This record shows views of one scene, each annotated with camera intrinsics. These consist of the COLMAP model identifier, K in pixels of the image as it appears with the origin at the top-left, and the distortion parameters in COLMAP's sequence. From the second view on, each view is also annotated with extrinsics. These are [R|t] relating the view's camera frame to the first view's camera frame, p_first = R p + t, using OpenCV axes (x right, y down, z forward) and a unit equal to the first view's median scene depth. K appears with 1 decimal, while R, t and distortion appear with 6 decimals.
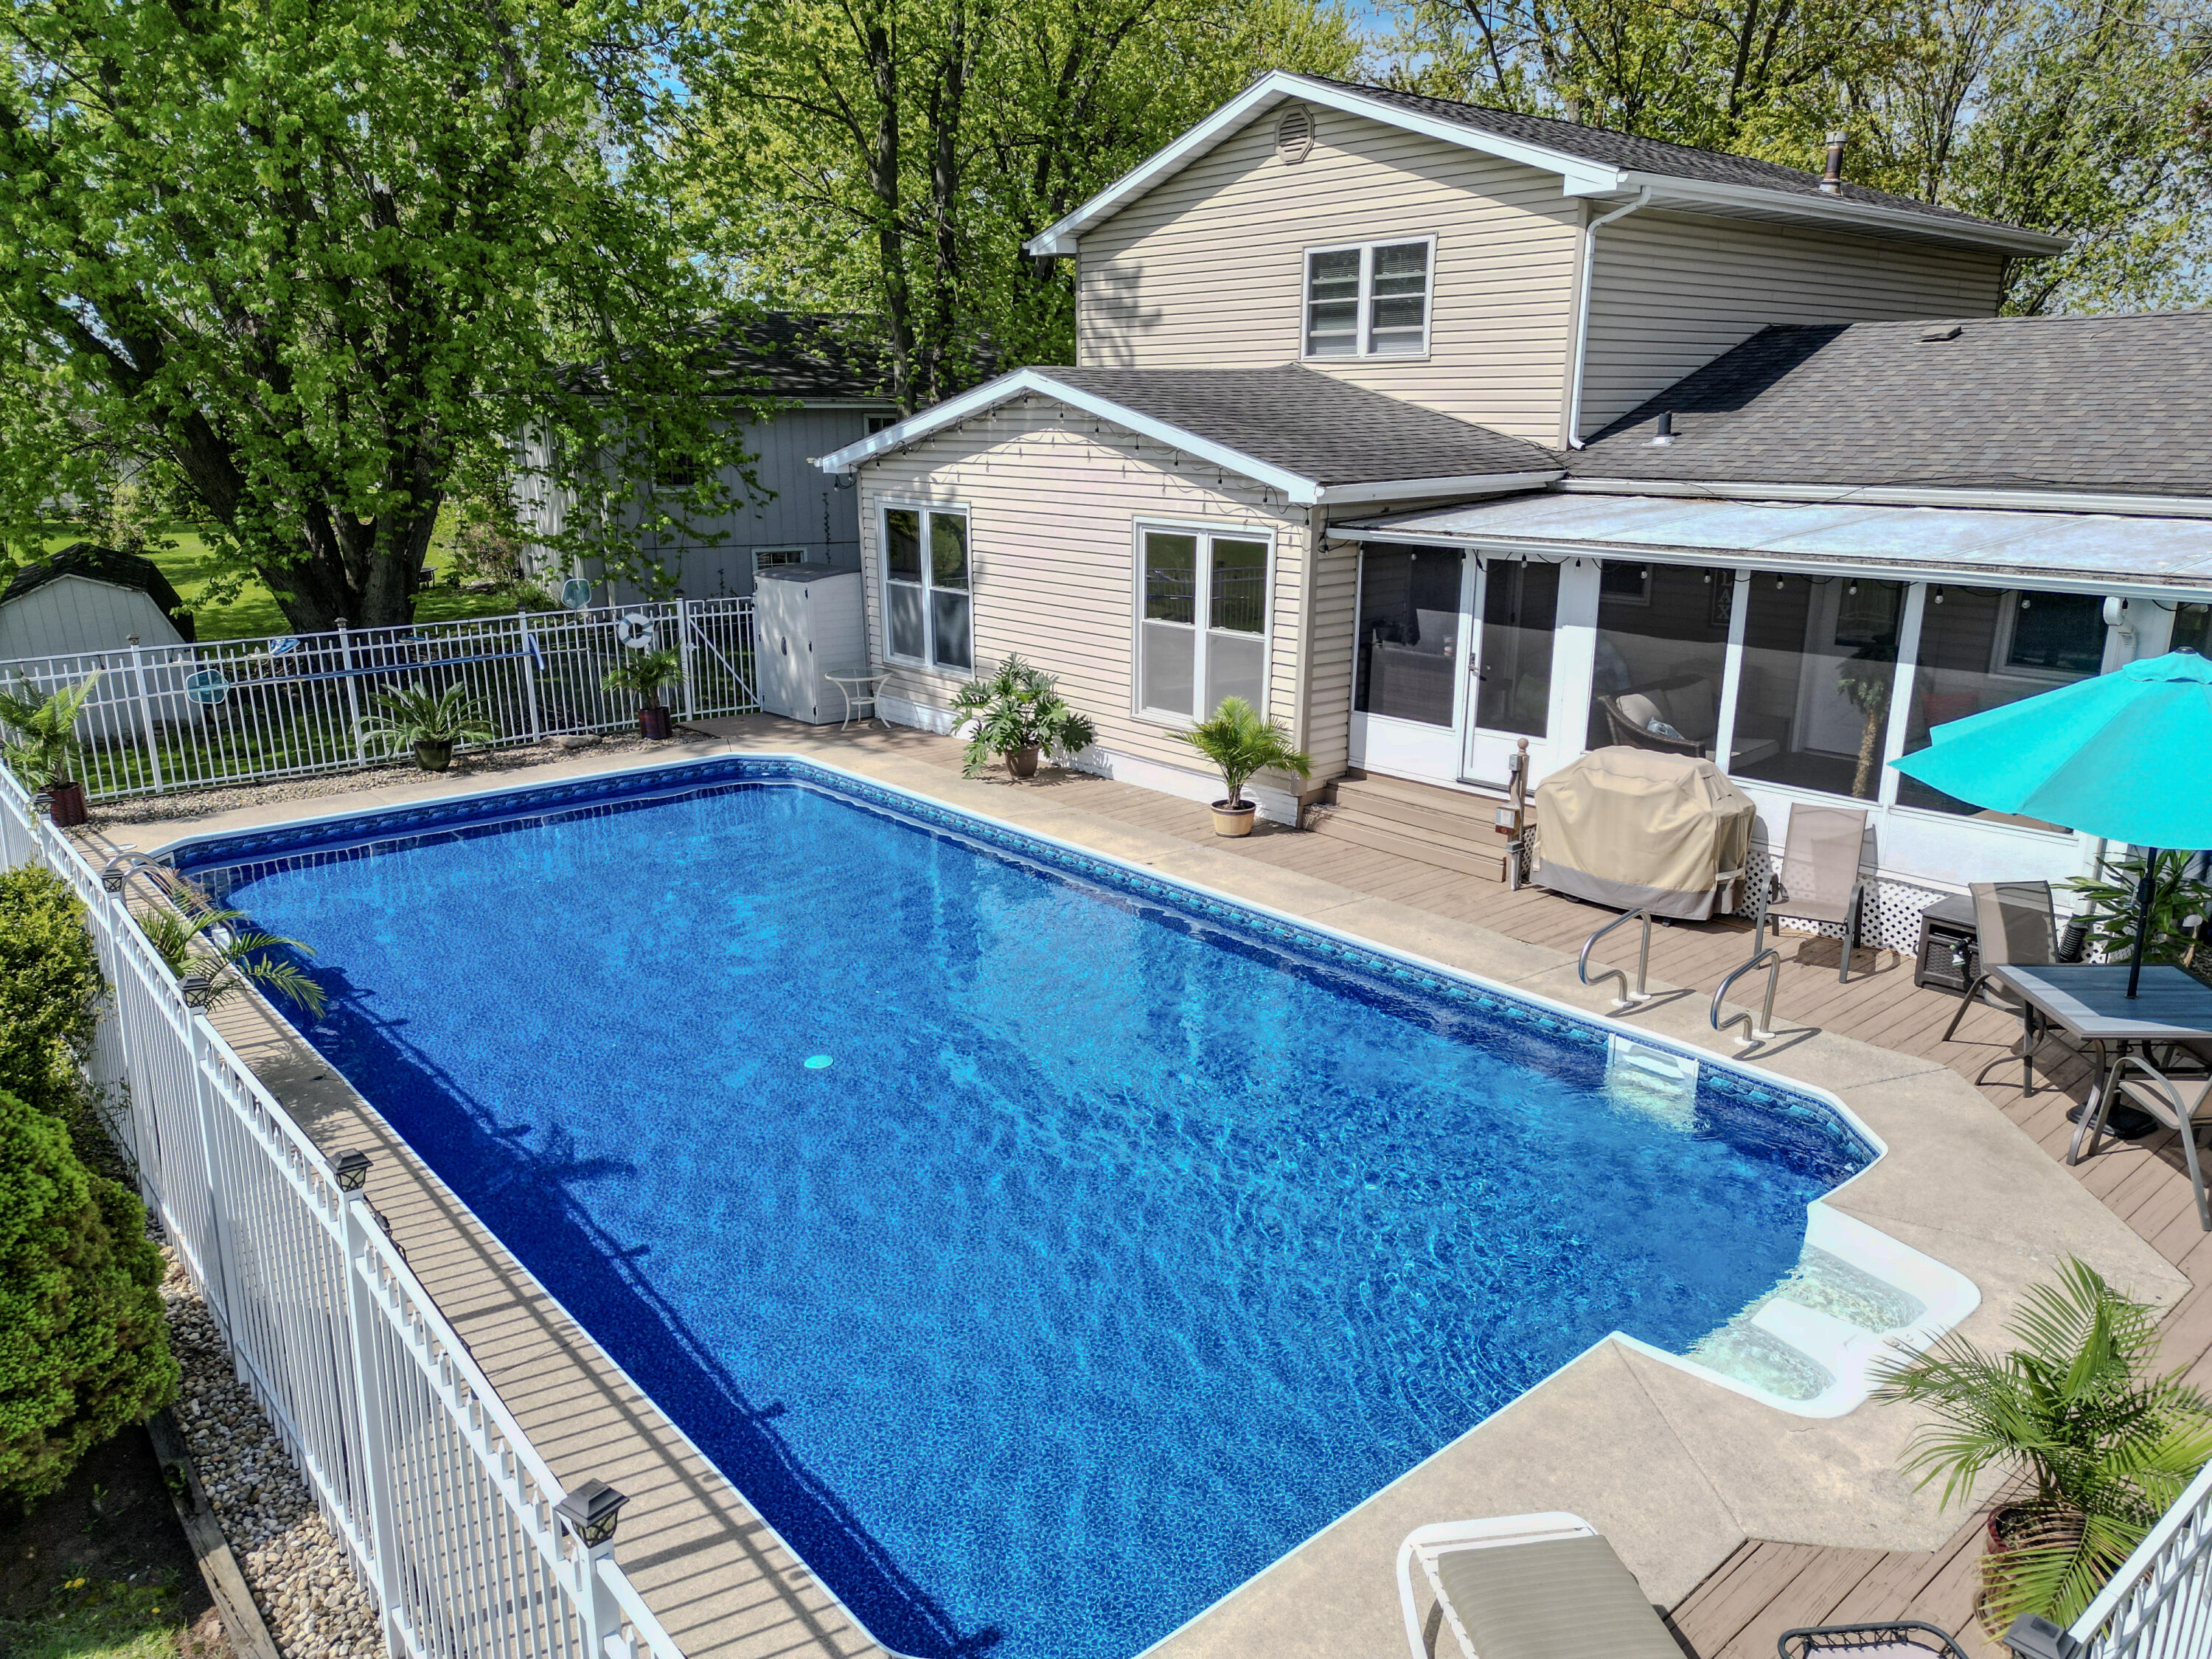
lens RADIAL K [[1544.8, 0, 1106.0], [0, 1544.8, 829.5], [0, 0, 1]] dist [0.075470, -0.073515]
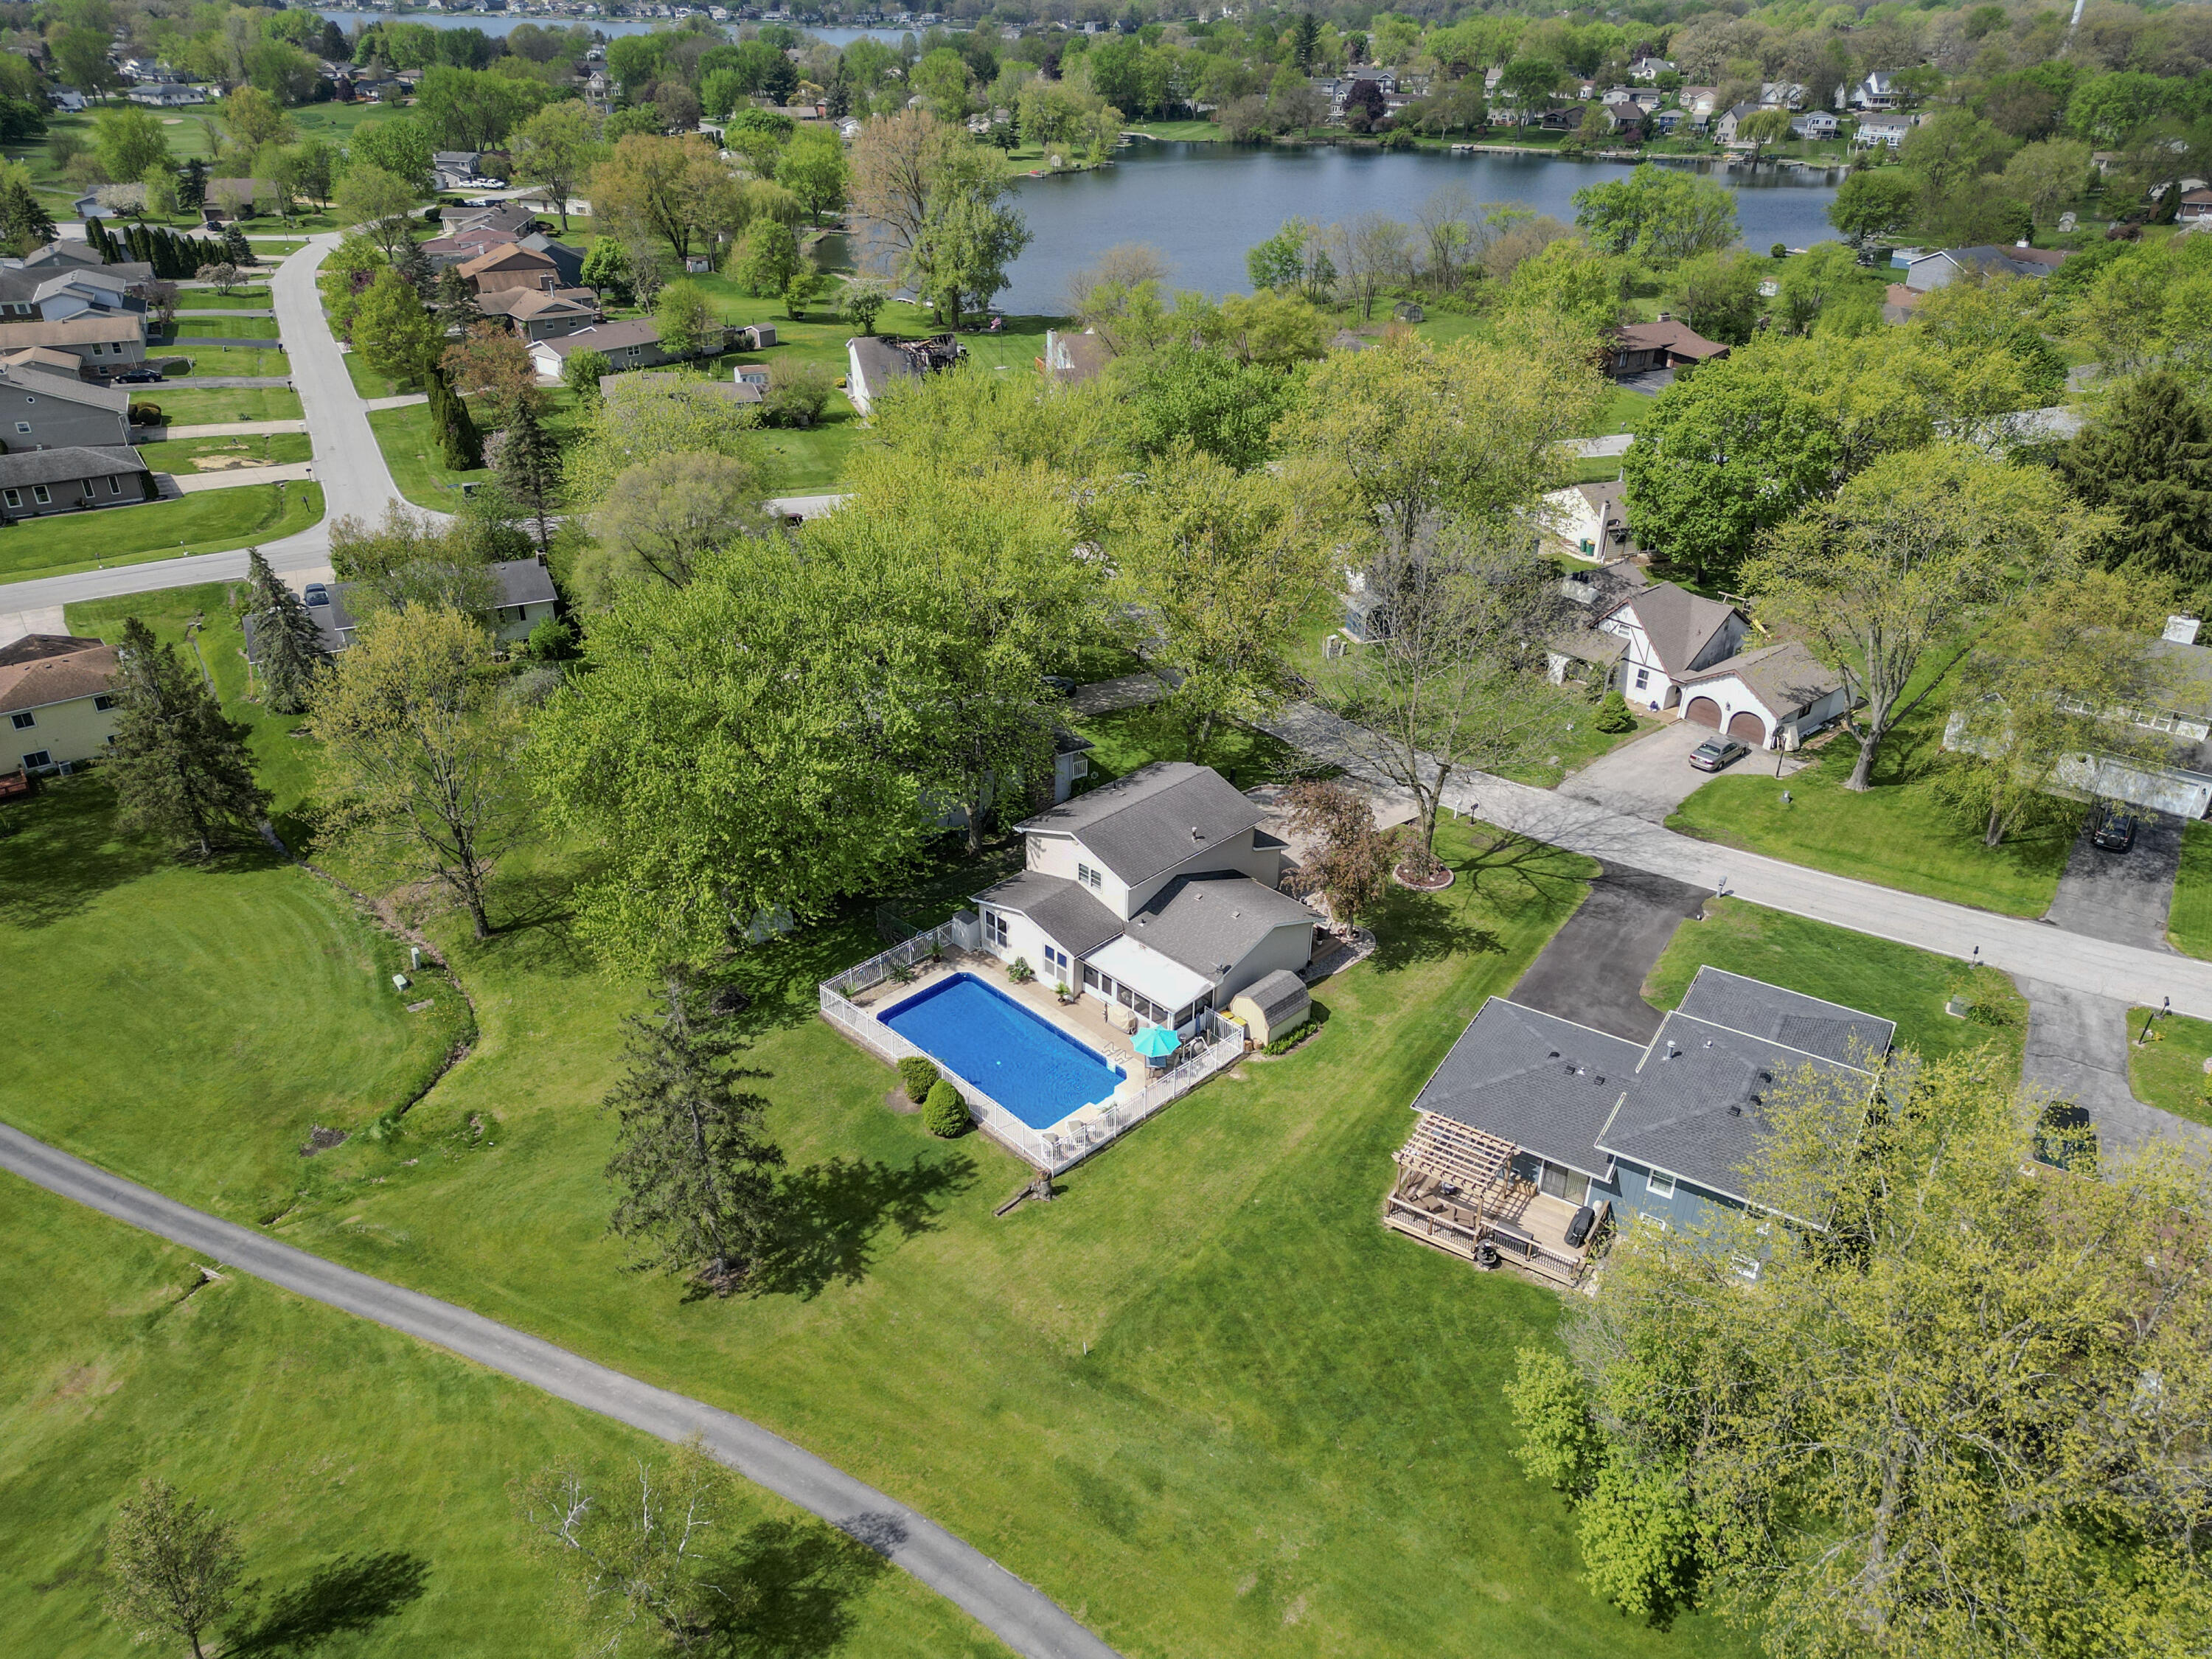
lens RADIAL K [[1544.8, 0, 1106.0], [0, 1544.8, 829.5], [0, 0, 1]] dist [0.075470, -0.073515]
pose [[0.997579, -0.027085, 0.064046, -0.089125], [0.010955, 0.970739, 0.239885, -1.760846], [-0.068669, -0.238603, 0.968686, -3.857013]]
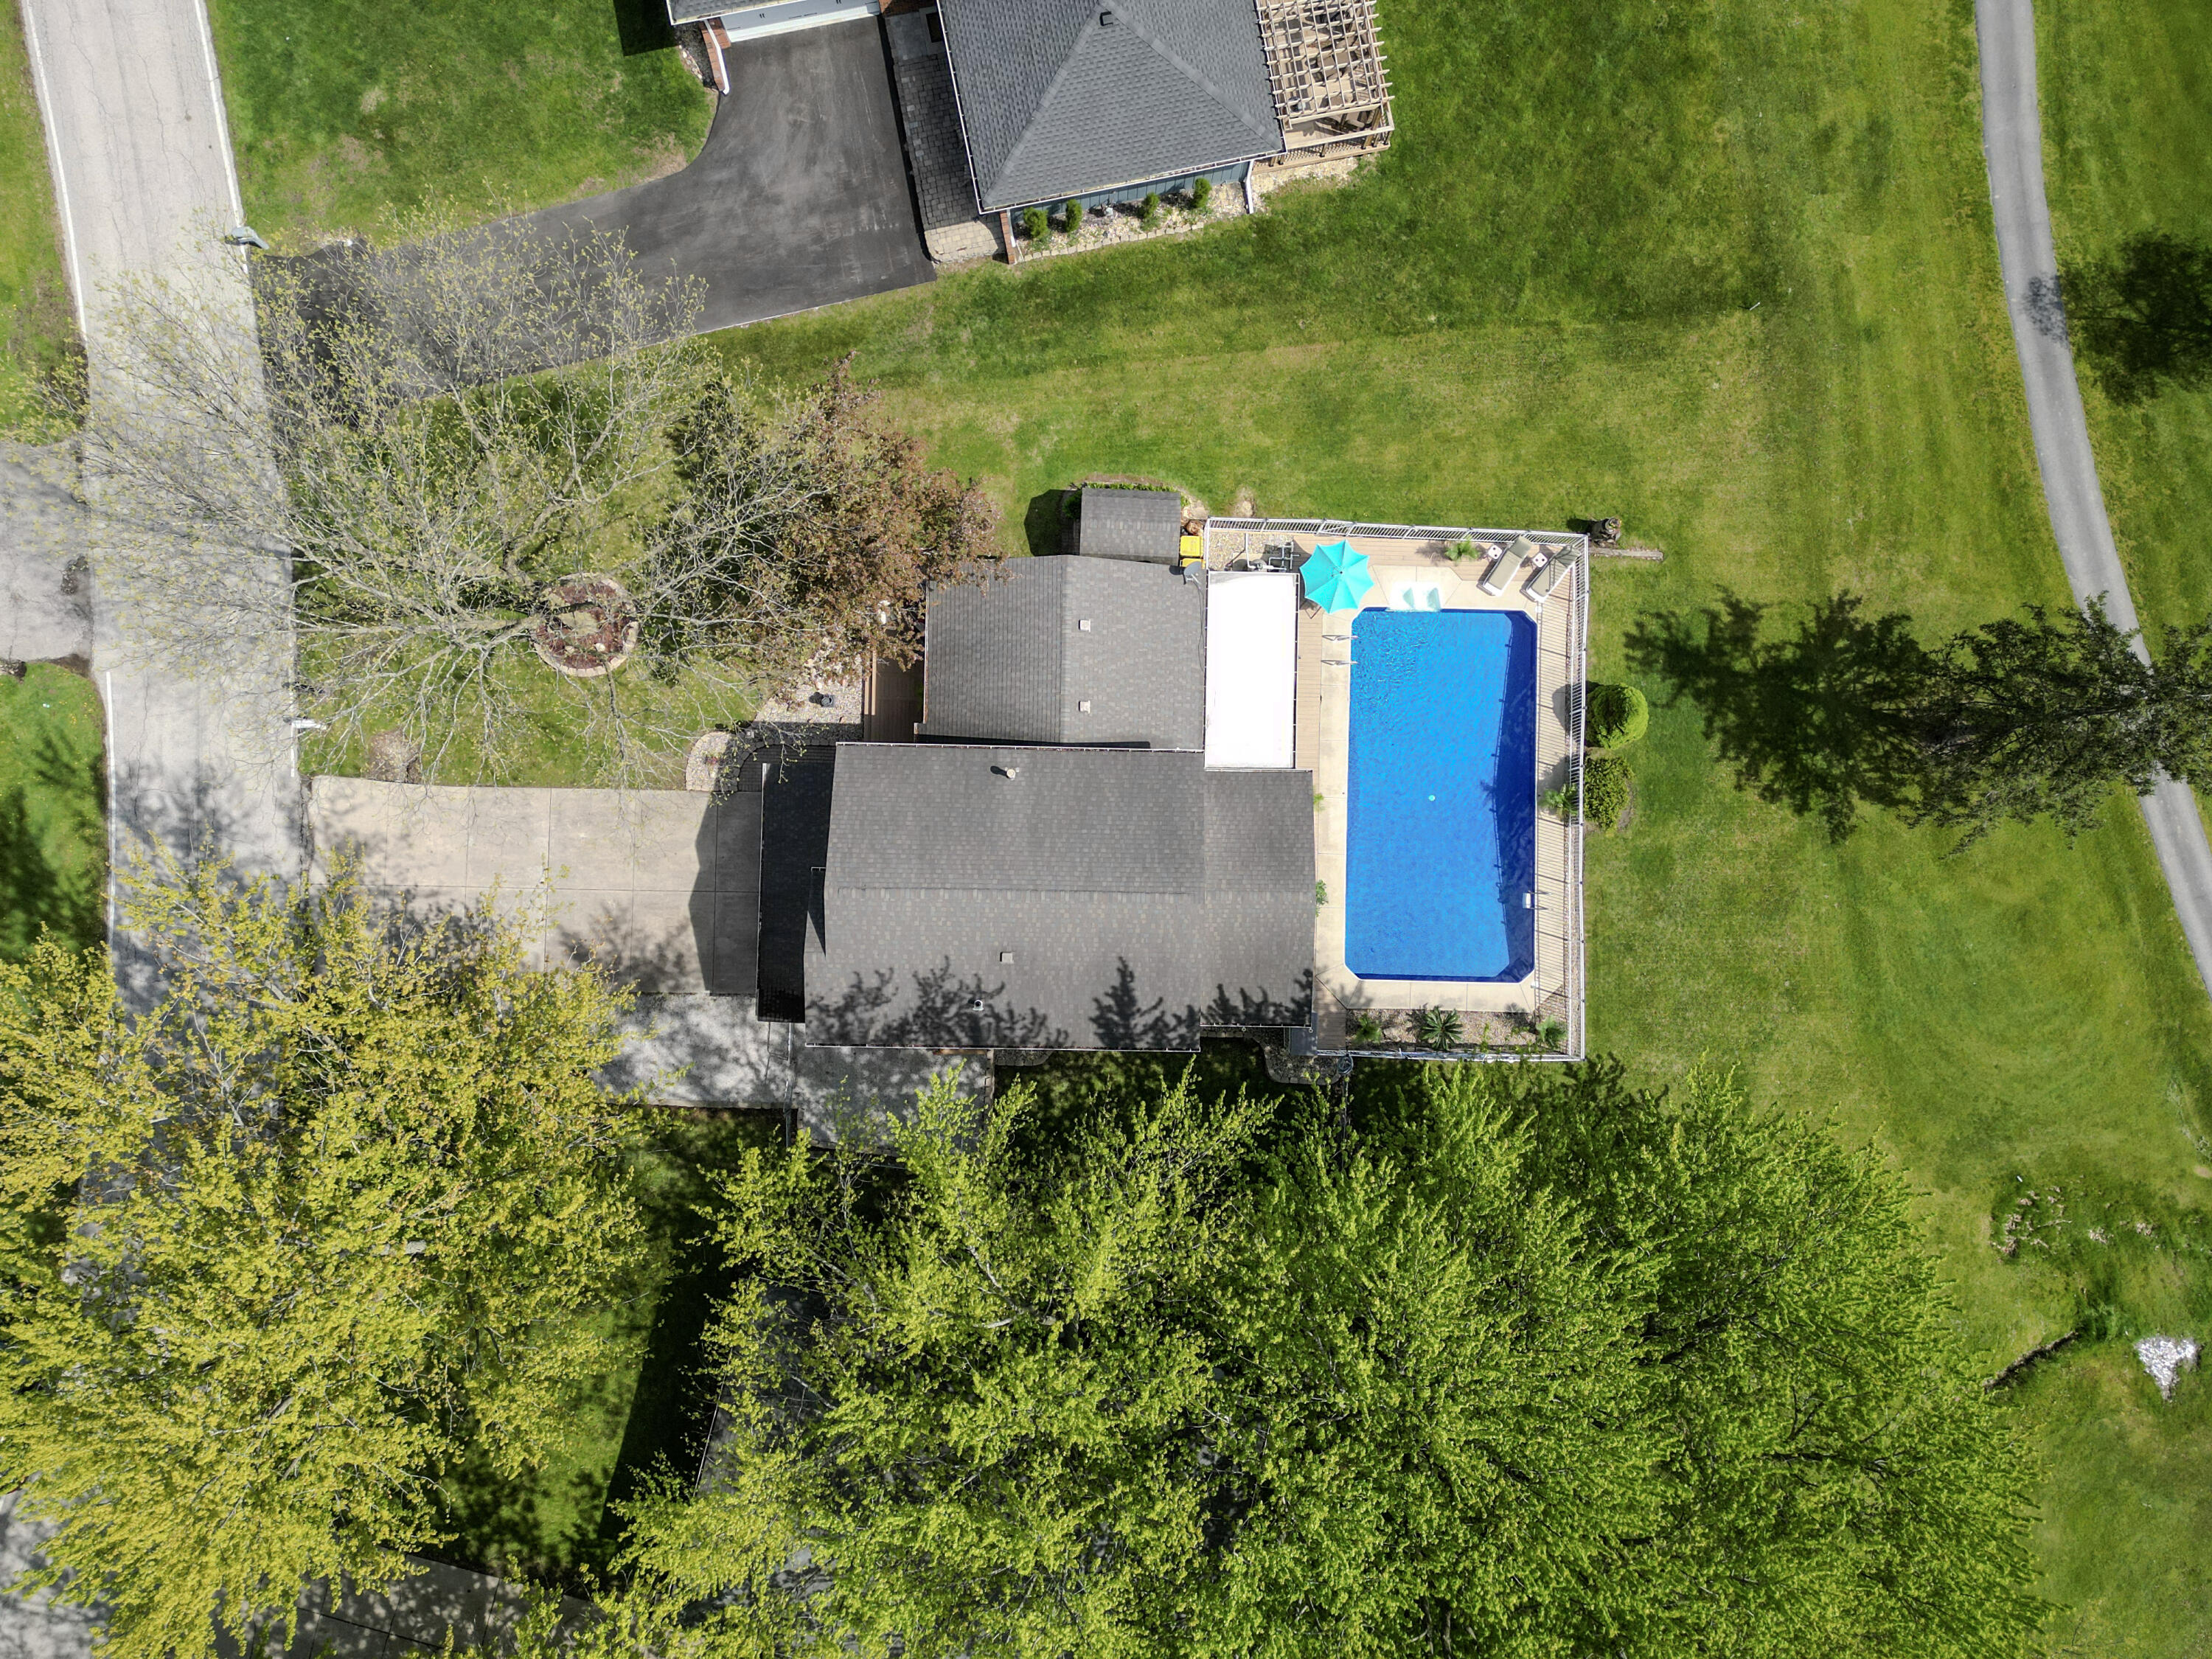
lens RADIAL K [[1544.8, 0, 1106.0], [0, 1544.8, 829.5], [0, 0, 1]] dist [0.075470, -0.073515]
pose [[-0.742906, -0.669313, 0.010519, 0.315822], [0.156926, -0.158861, 0.974750, -3.306537], [-0.650742, 0.725798, 0.223051, 0.485009]]
